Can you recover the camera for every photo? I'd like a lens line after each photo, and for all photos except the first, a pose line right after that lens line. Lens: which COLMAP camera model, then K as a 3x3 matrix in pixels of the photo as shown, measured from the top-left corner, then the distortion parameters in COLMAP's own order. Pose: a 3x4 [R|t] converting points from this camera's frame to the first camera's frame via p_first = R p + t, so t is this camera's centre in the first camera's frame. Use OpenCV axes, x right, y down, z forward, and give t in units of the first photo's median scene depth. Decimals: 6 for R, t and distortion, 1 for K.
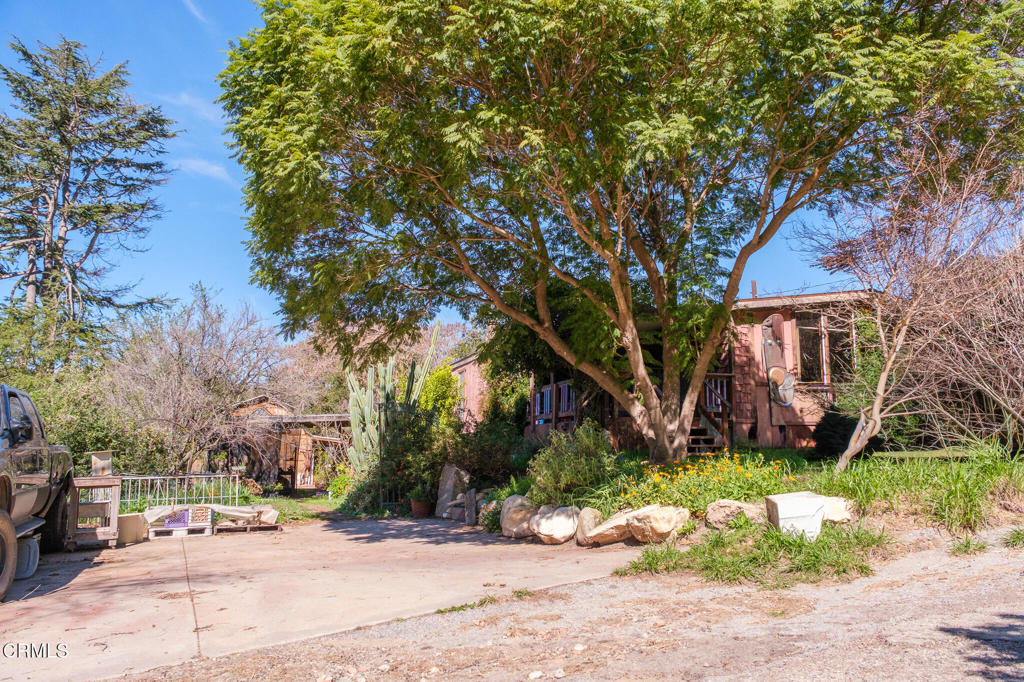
lens RADIAL K [[792.5, 0, 509.9], [0, 792.5, 337.8], [0, 0, 1]] dist [0.006130, 0.000638]
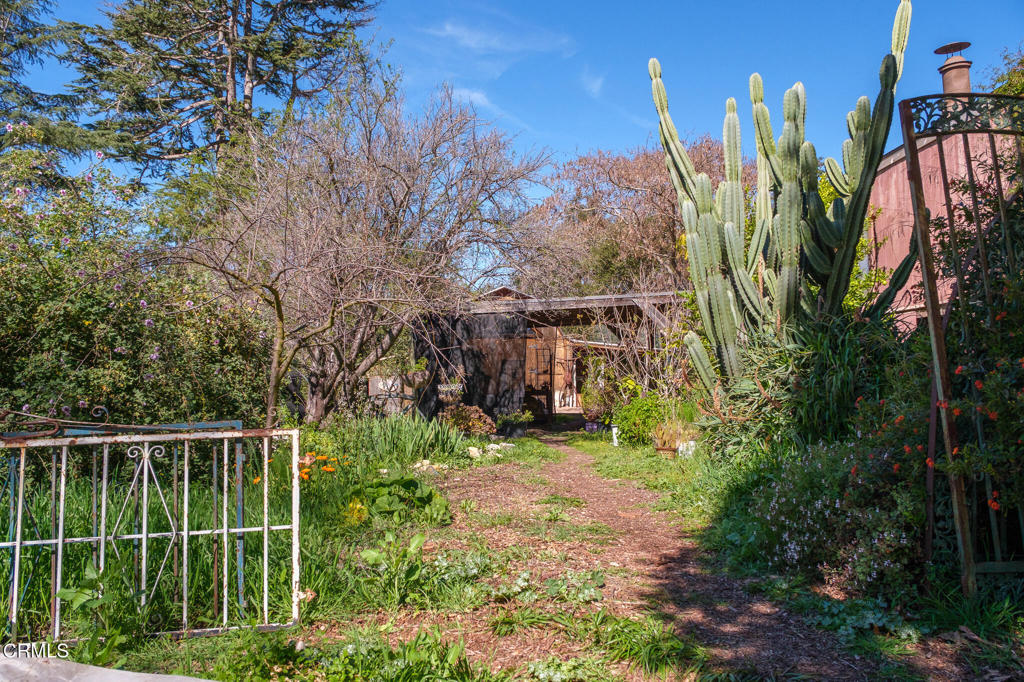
lens RADIAL K [[792.5, 0, 509.9], [0, 792.5, 339.9], [0, 0, 1]] dist [0.006130, 0.000638]
pose [[0.951167, -0.026774, -0.307512, -0.095412], [0.060093, 0.993232, 0.099396, 0.056521], [0.302770, -0.113021, 0.946339, 0.352729]]
